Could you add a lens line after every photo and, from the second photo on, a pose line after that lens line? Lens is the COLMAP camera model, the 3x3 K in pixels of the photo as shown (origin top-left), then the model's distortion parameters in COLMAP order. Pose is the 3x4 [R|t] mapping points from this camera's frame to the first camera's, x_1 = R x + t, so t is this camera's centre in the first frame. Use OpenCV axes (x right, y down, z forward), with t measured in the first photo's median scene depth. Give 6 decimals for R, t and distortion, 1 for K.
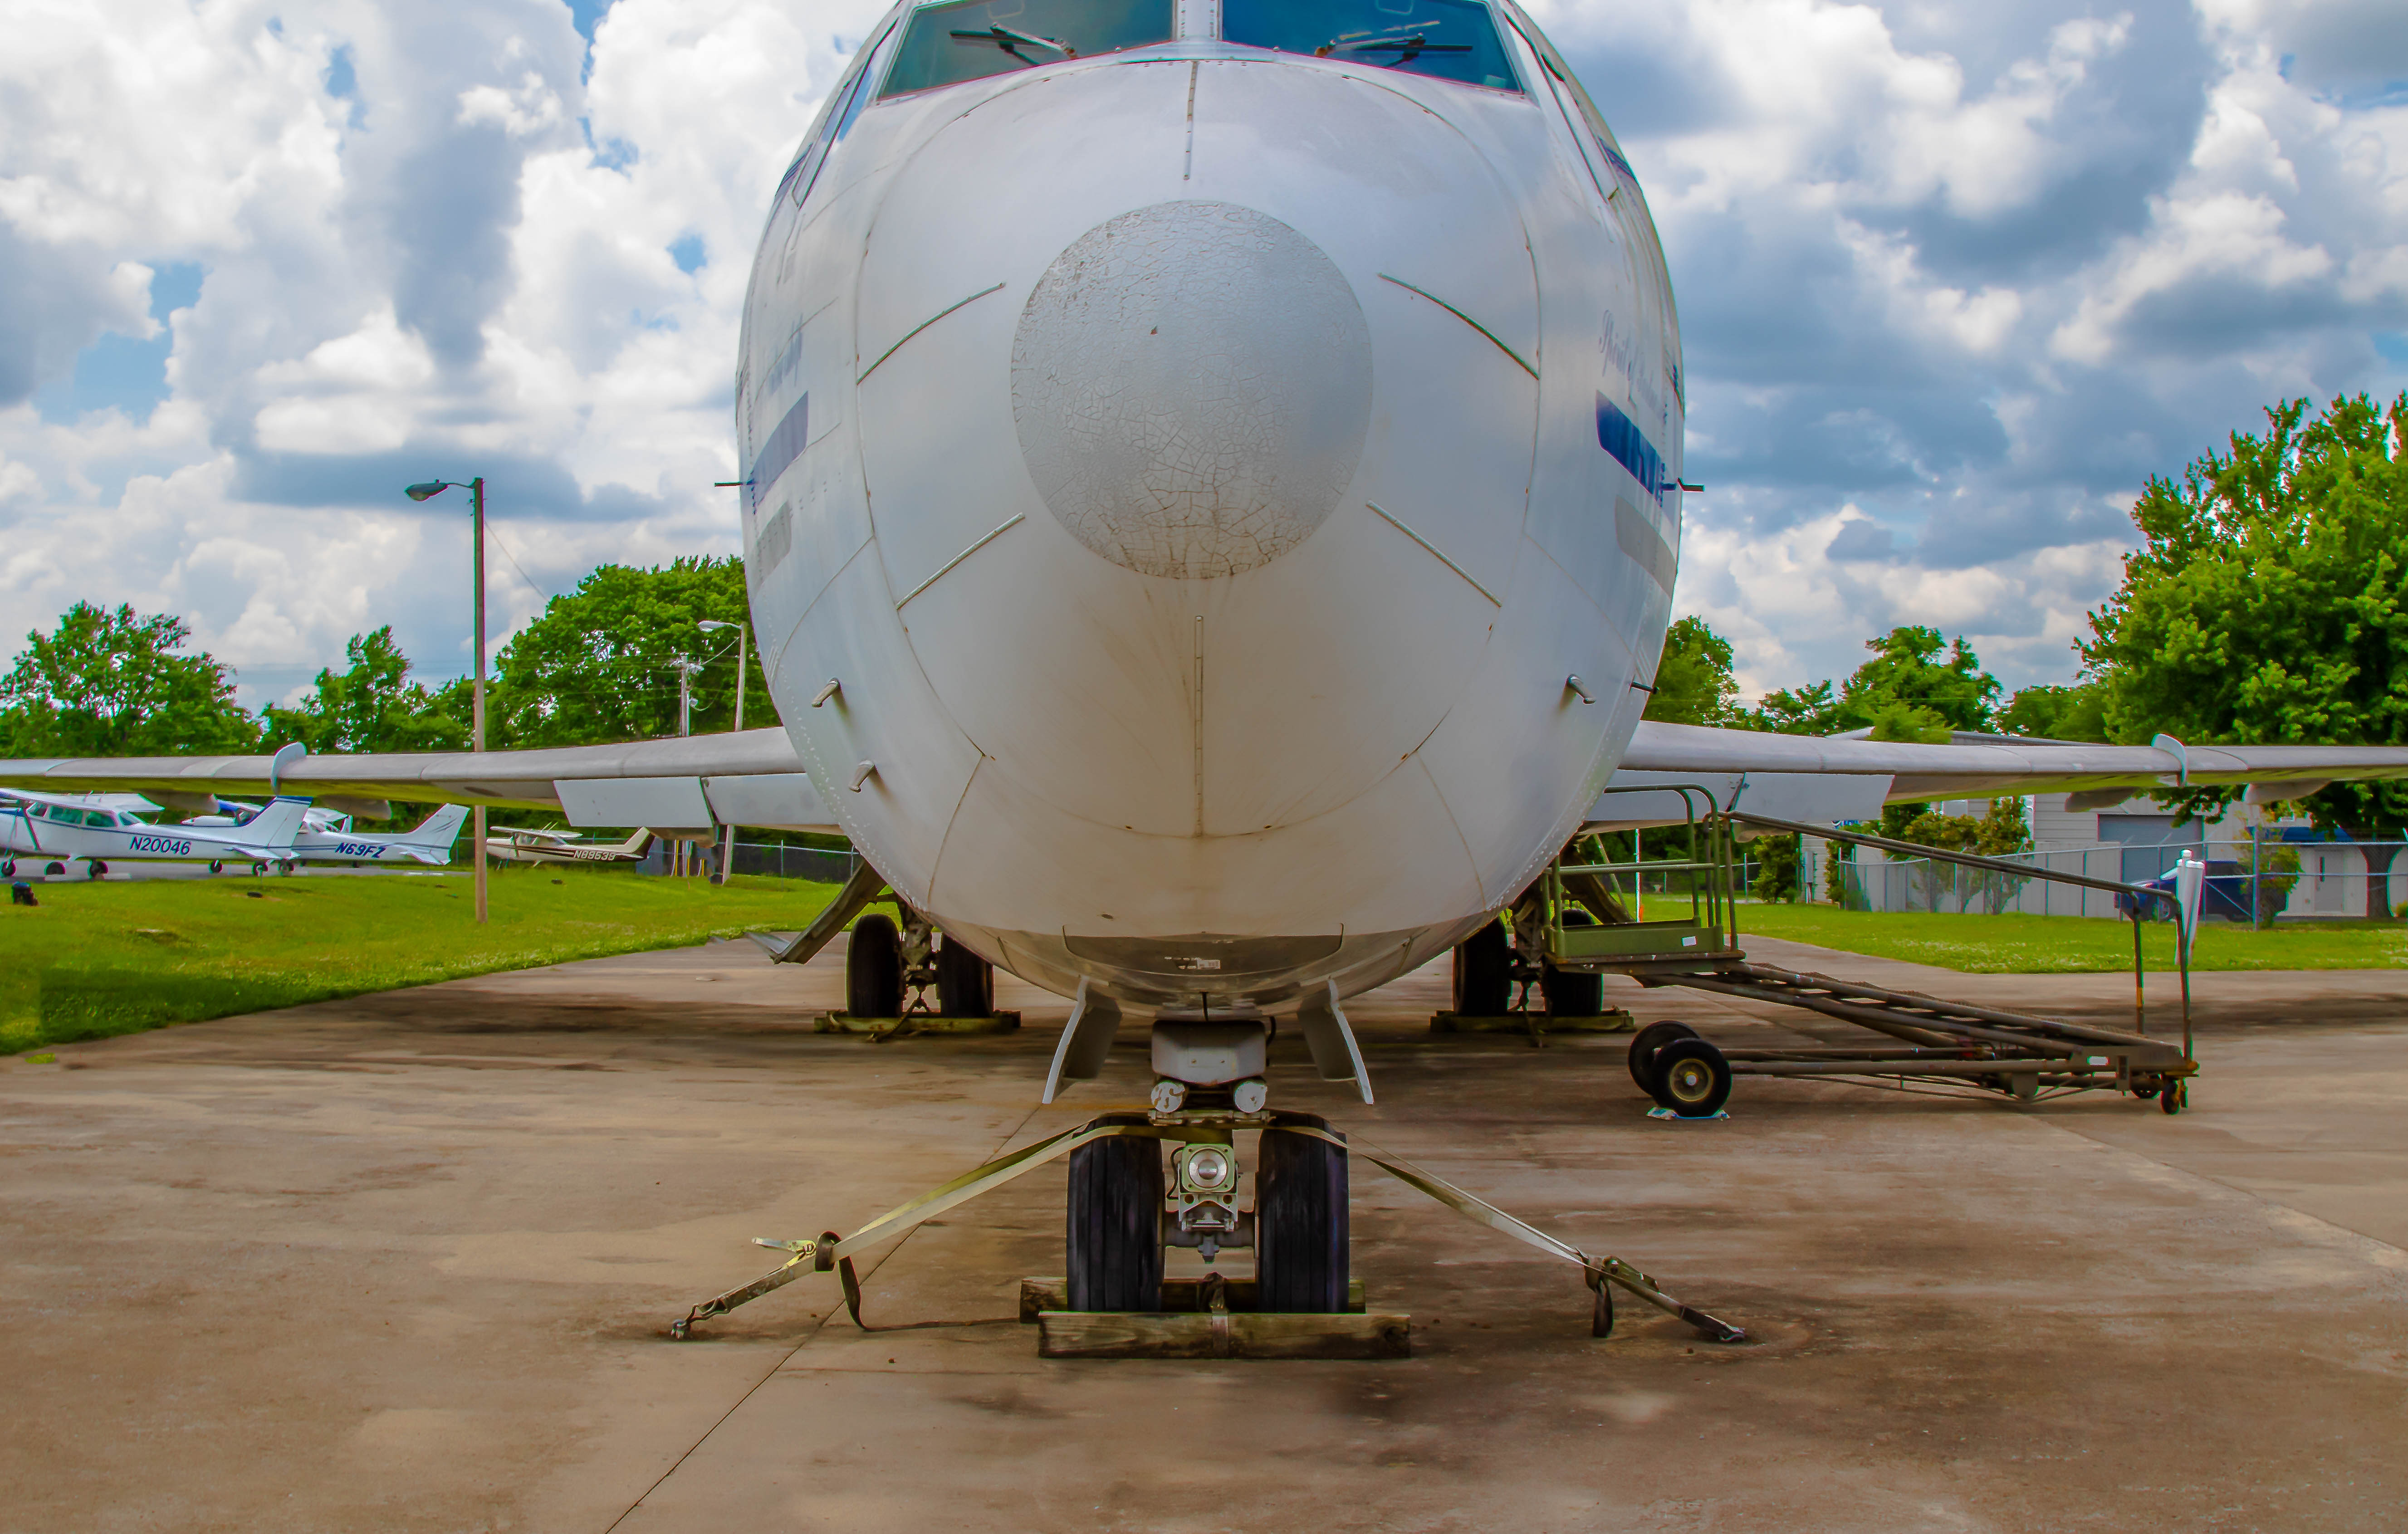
lens RADIAL K [[2747.1, 0, 1184.7], [0, 2747.1, 843.6], [0, 0, 1]] dist [-0.133316, 0.128471]
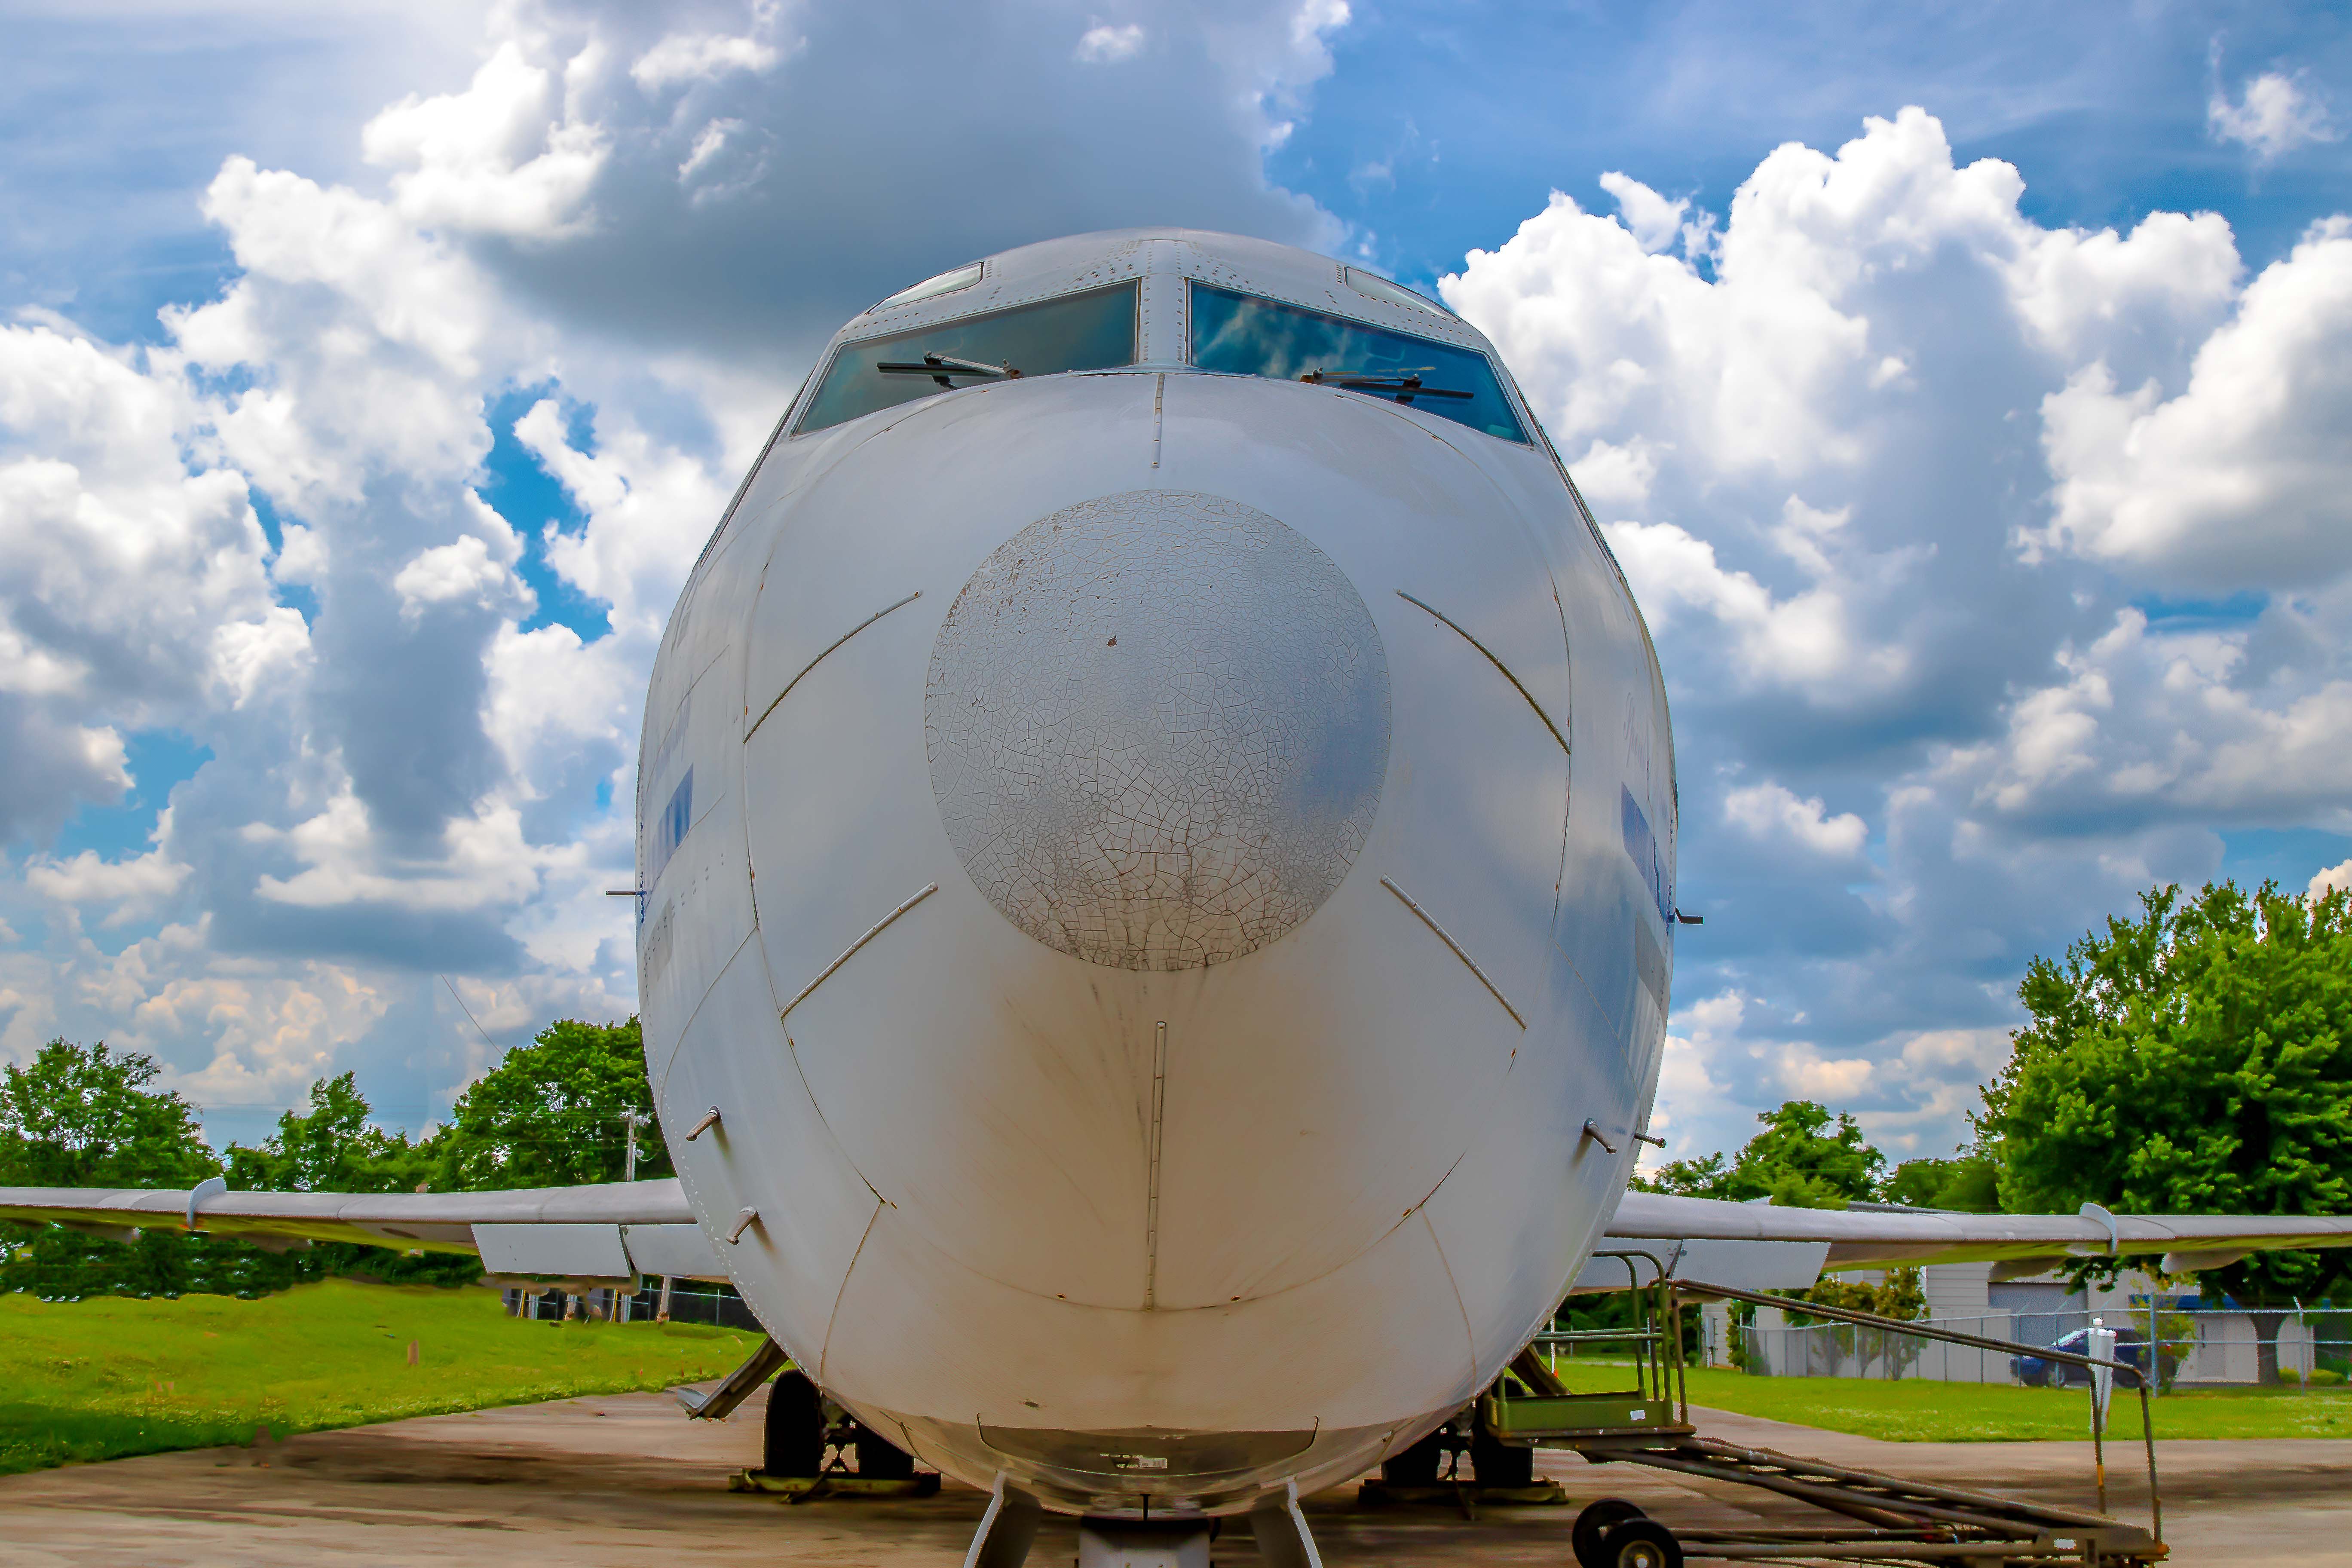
lens RADIAL K [[2575.4, 0, 1176.0], [0, 2575.4, 784.0], [0, 0, 1]] dist [-0.118059, 0.060562]
pose [[0.999513, 0.021495, 0.022621, -0.000788], [-0.016598, 0.980079, -0.197913, -0.000549], [-0.026424, 0.197441, 0.979958, 0.026793]]
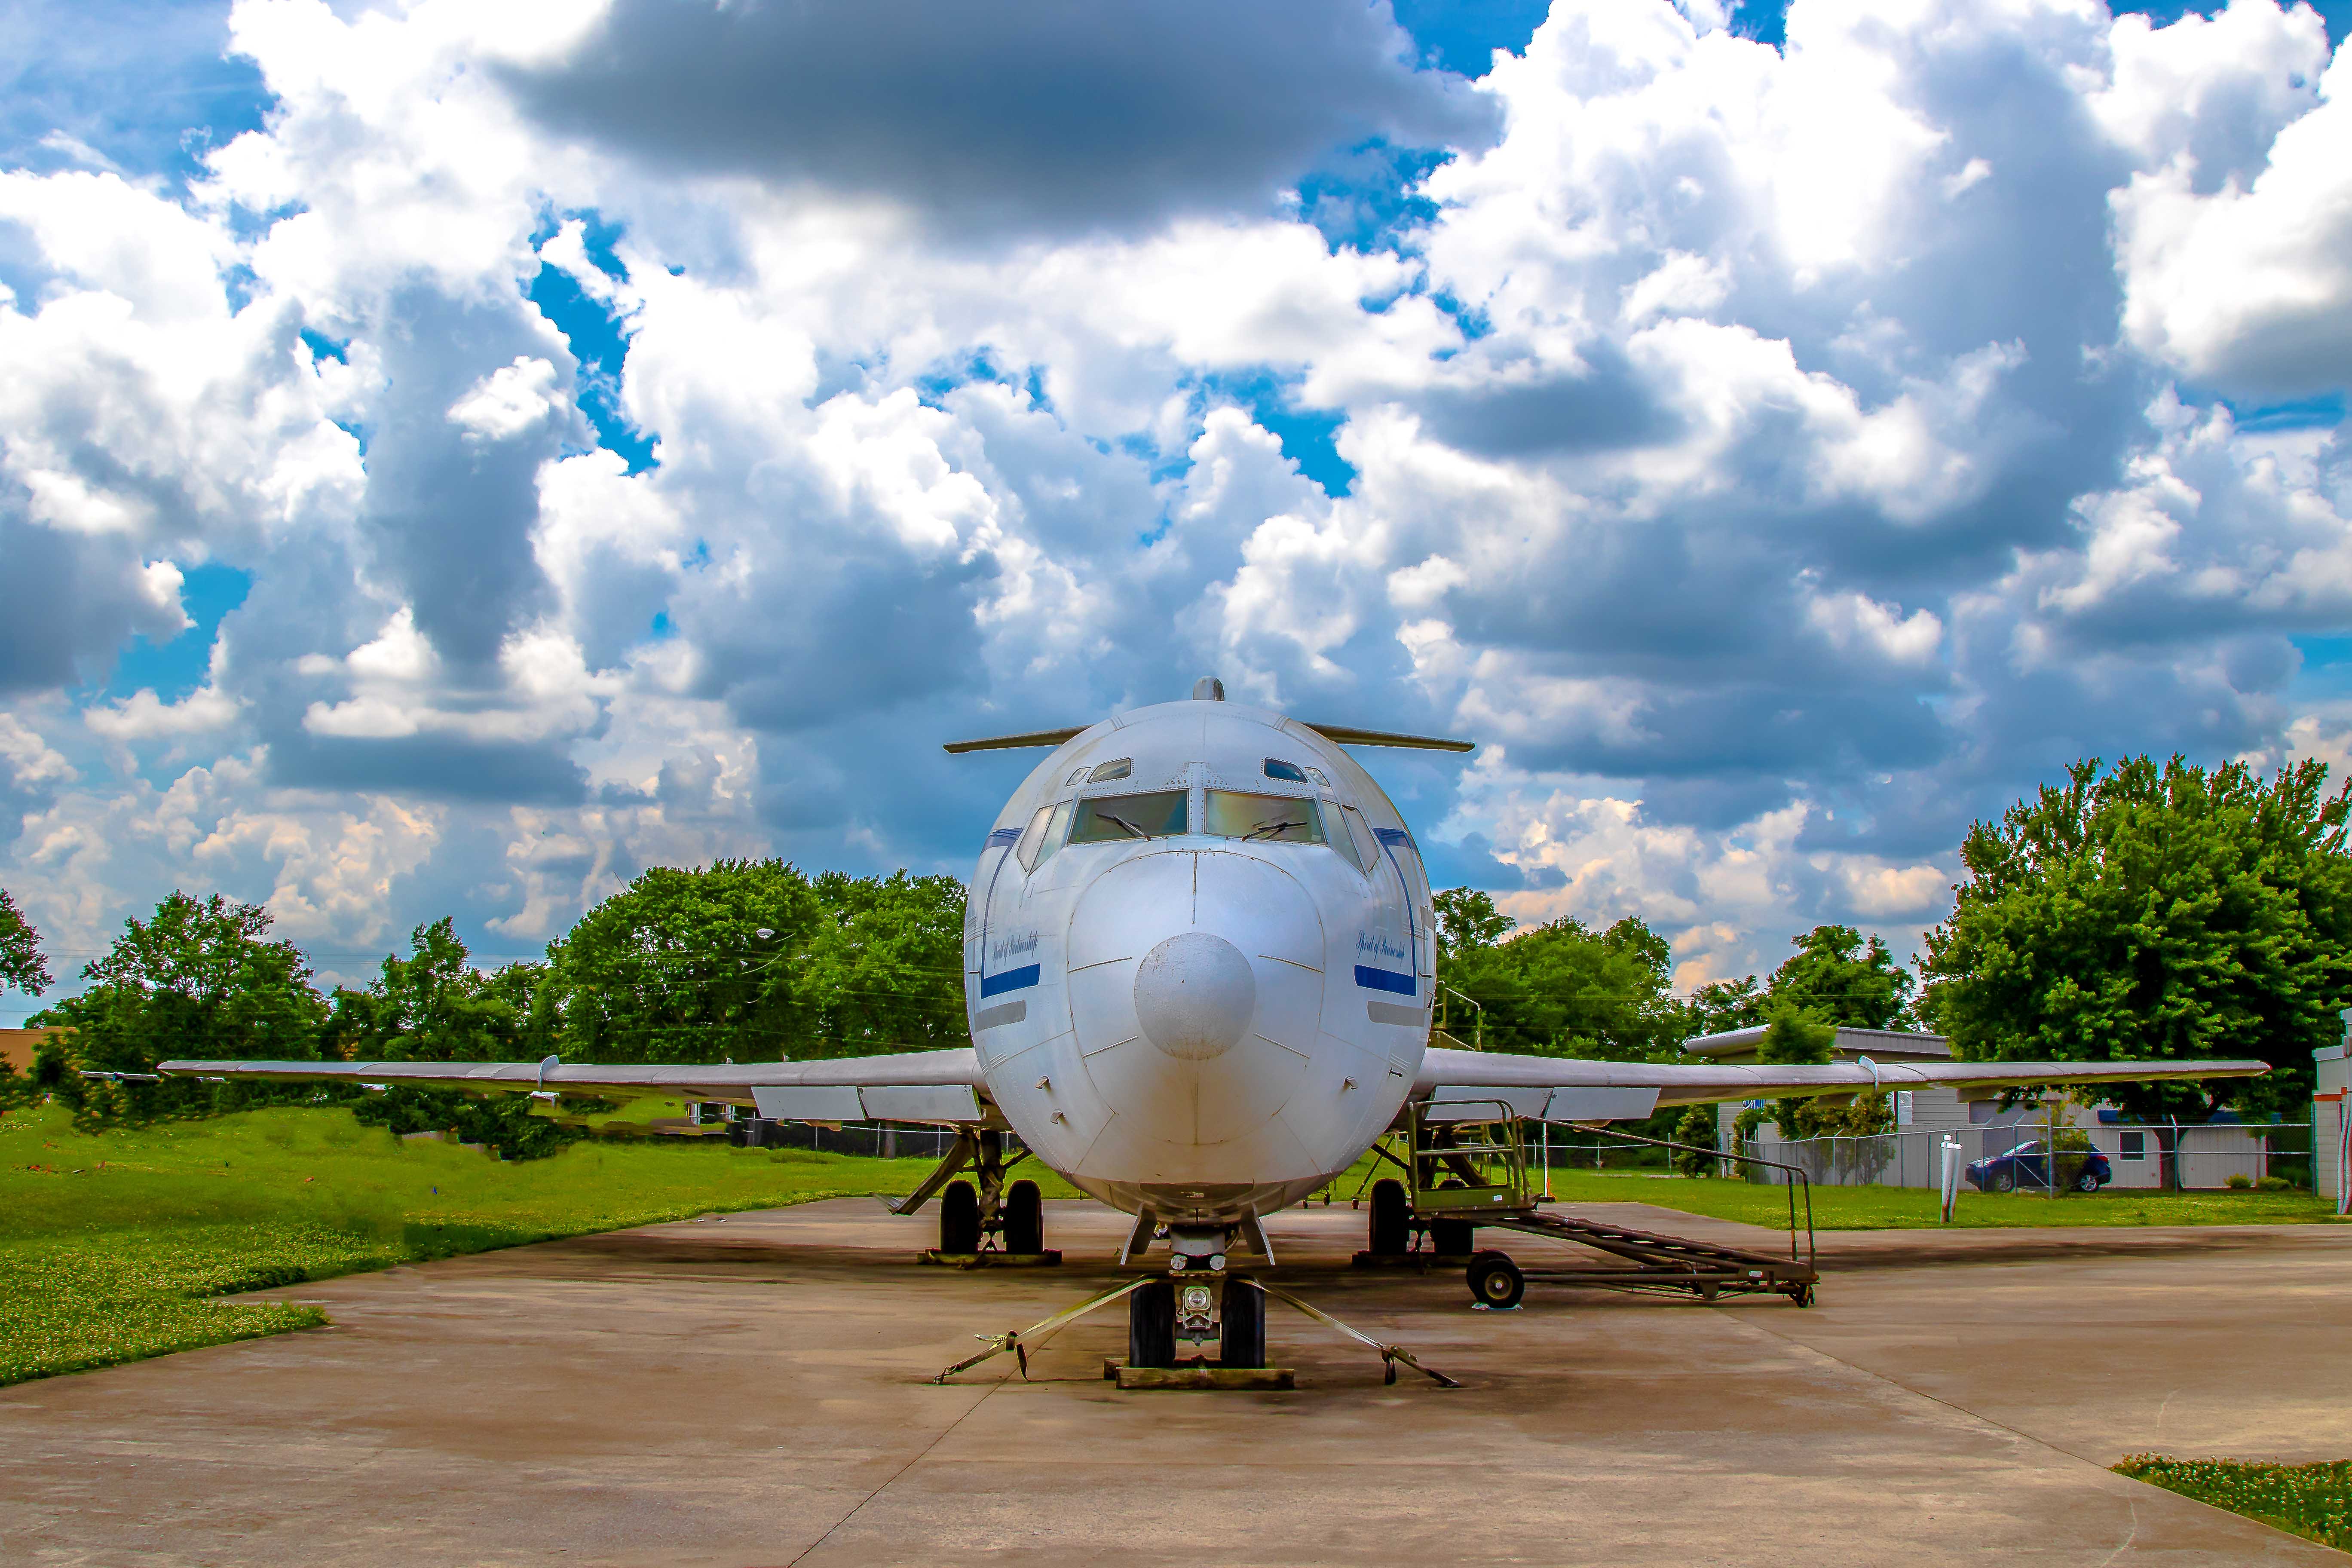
lens RADIAL K [[2635.4, 0, 1216.3], [0, 2635.4, 784.2], [0, 0, 1]] dist [-0.098783, 0.031923]
pose [[0.999837, 0.006969, 0.016670, -0.002207], [-0.004807, 0.991966, -0.126415, -0.003009], [-0.017417, 0.126314, 0.991837, -0.175987]]
